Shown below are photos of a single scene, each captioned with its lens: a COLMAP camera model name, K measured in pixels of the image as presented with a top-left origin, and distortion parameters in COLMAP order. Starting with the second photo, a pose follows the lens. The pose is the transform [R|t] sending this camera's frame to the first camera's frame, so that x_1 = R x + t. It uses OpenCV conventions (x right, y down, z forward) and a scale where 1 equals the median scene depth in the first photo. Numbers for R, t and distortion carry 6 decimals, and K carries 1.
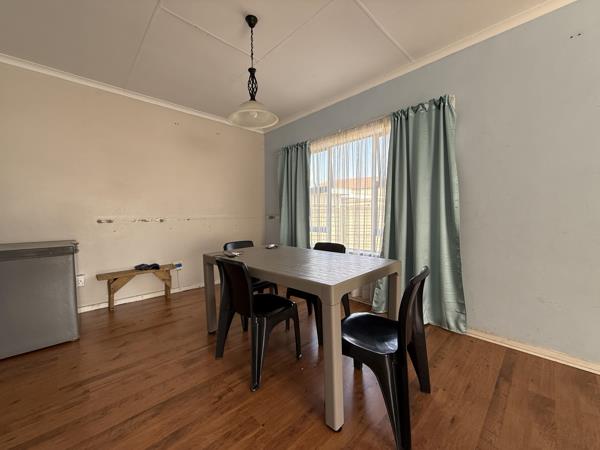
lens RADIAL K [[233.4, 0, 300.0], [0, 233.4, 225.0], [0, 0, 1]] dist [-0.000062, -0.000032]
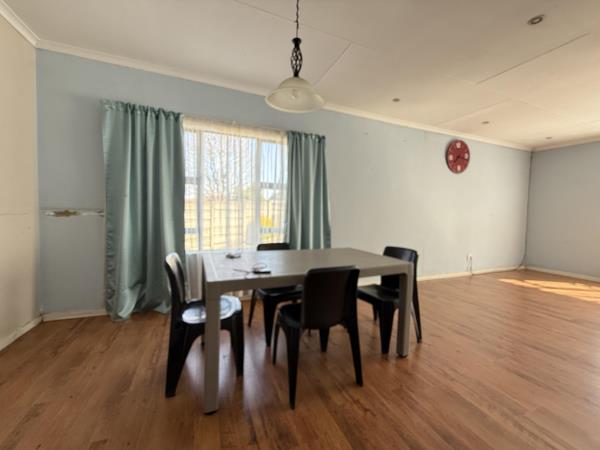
lens RADIAL K [[233.4, 0, 300.0], [0, 233.4, 225.0], [0, 0, 1]] dist [-0.000062, -0.000032]
pose [[0.386803, -0.035714, 0.921470, -0.728931], [0.011497, 0.999359, 0.033907, -0.030967], [-0.922091, -0.002521, 0.386966, 0.493516]]
